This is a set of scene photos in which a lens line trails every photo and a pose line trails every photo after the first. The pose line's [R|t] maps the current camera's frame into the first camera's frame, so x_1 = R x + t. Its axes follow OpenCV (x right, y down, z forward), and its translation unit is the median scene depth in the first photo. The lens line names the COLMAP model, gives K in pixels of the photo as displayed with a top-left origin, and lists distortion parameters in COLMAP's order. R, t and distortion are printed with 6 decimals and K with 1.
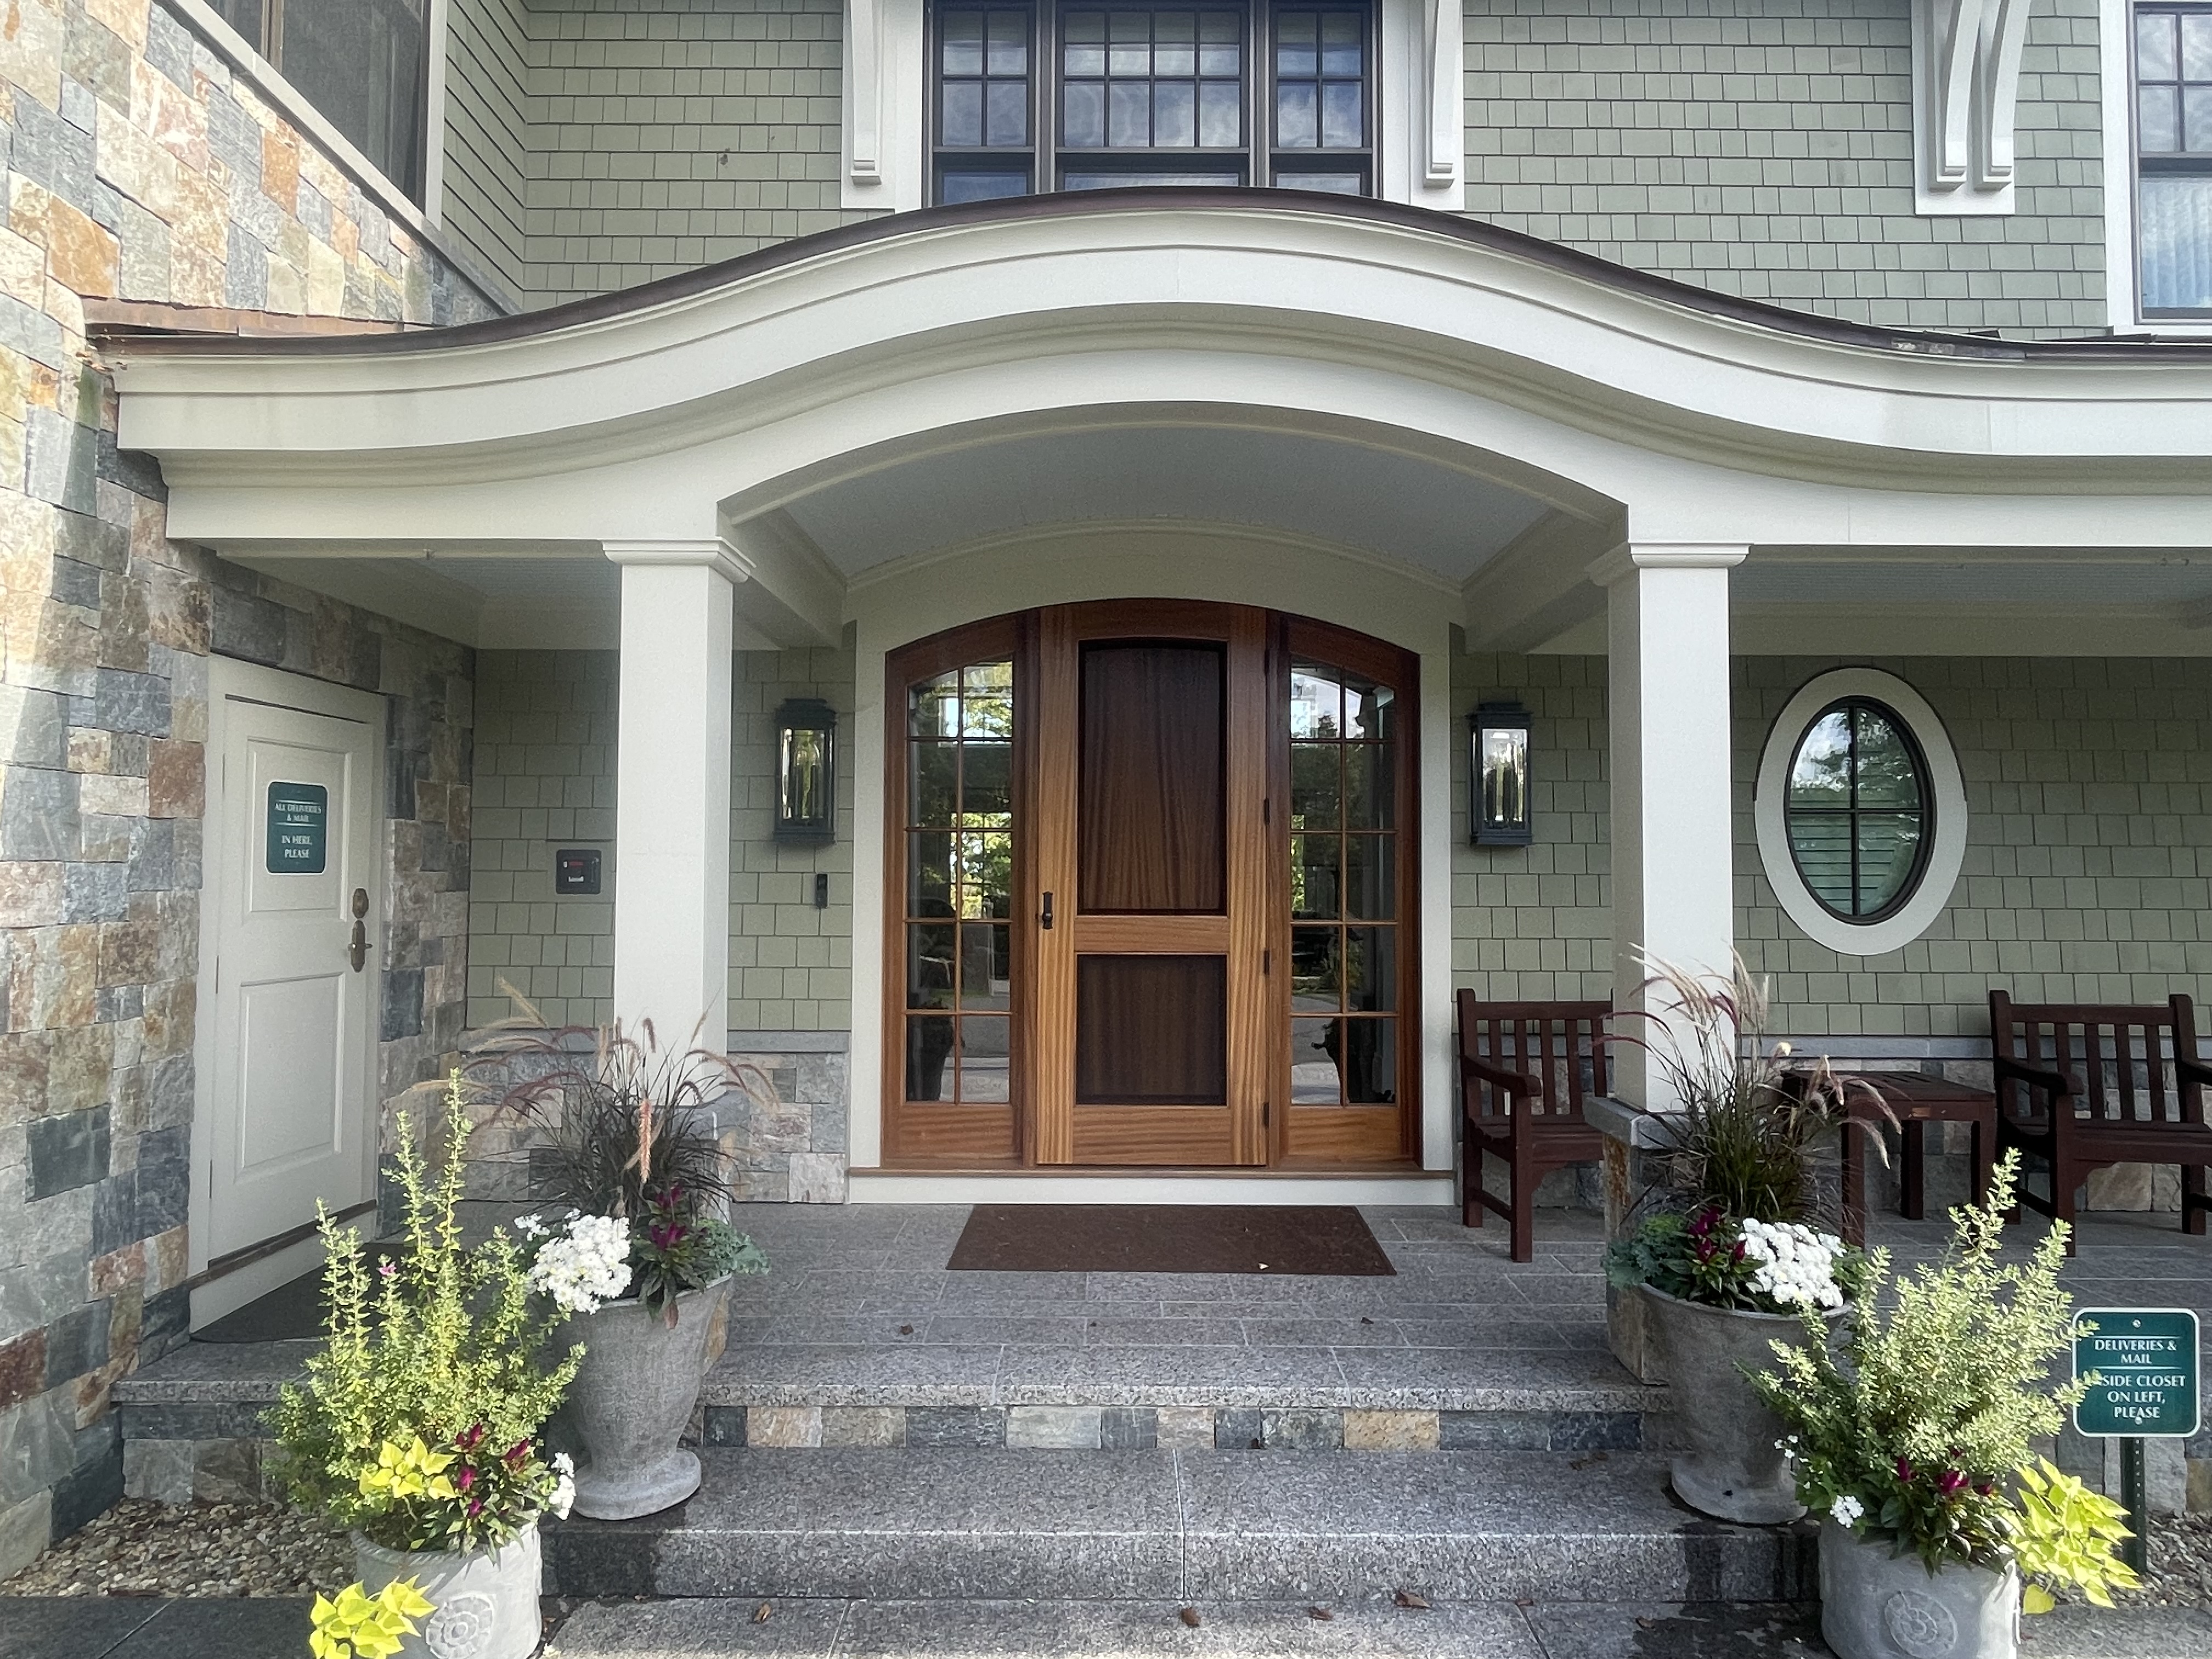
lens RADIAL K [[1410.4, 0, 1117.7], [0, 1410.4, 826.2], [0, 0, 1]] dist [0.000132, -0.000718]
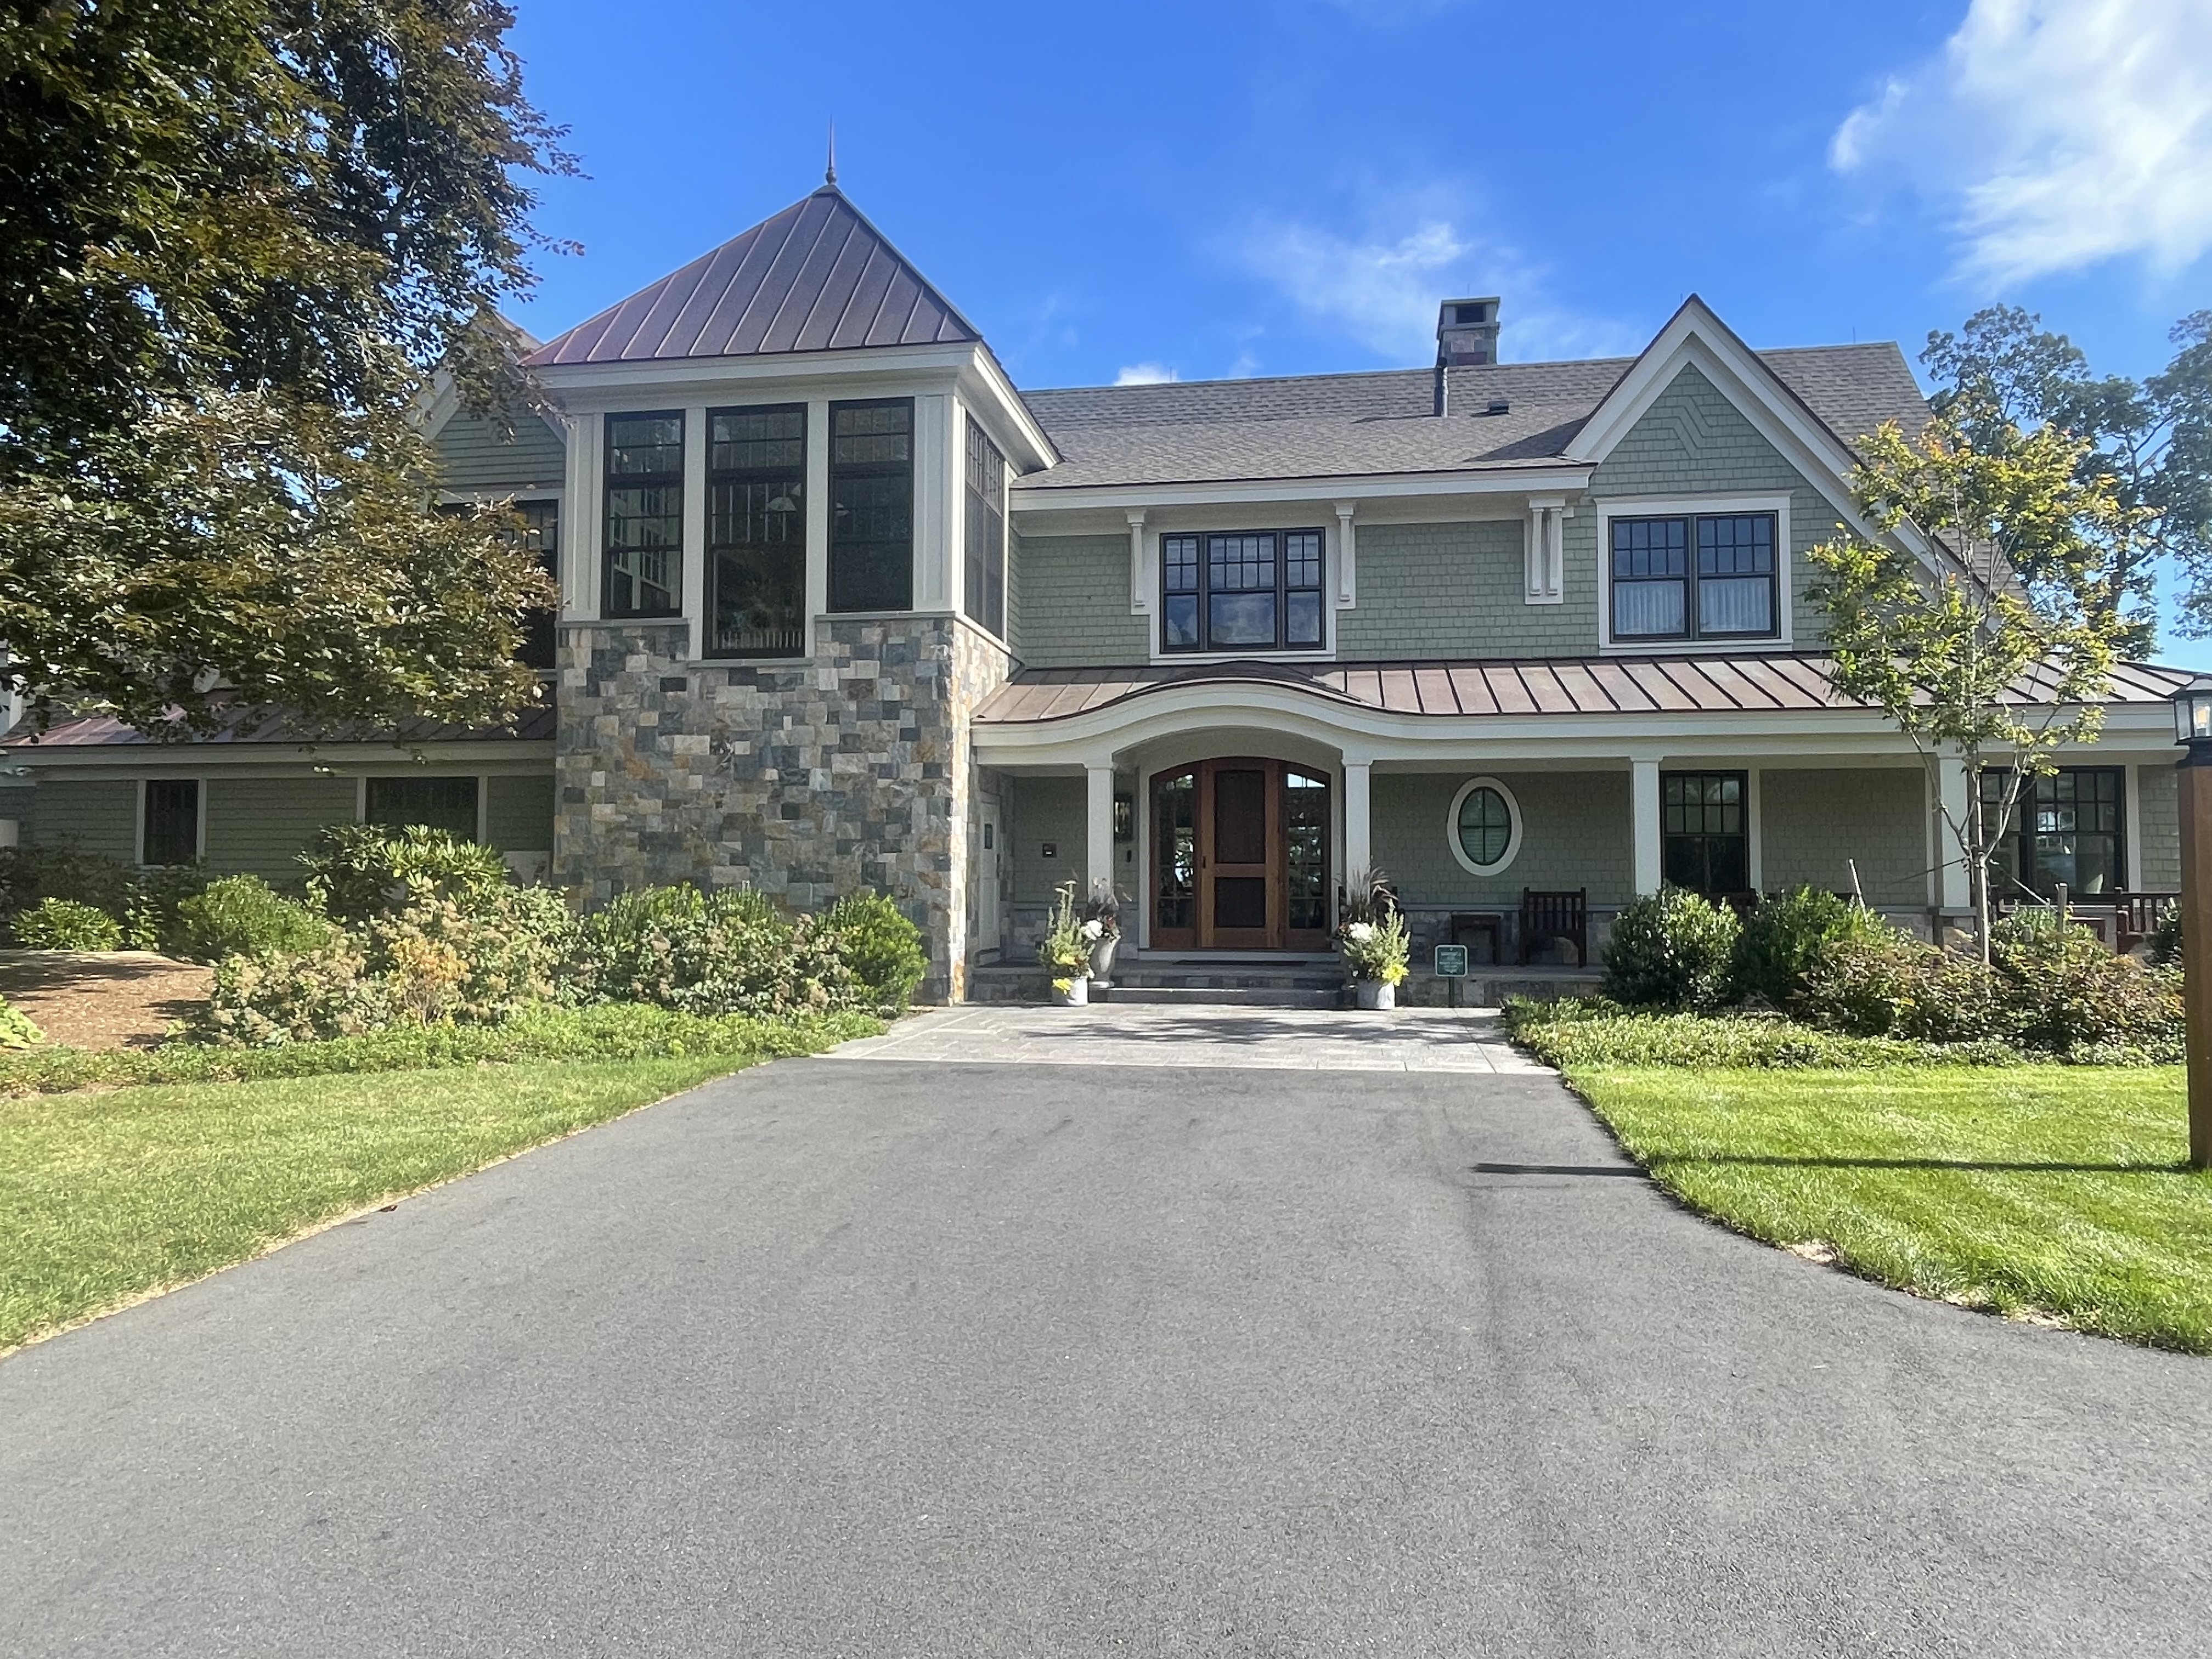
lens RADIAL K [[1474.3, 0, 1098.8], [0, 1474.3, 829.6], [0, 0, 1]] dist [0.000075, -0.000148]
pose [[0.985702, -0.008117, -0.168300, 0.256593], [0.007581, 0.999964, -0.003825, 0.001479], [0.168324, 0.002495, 0.985728, -2.107225]]
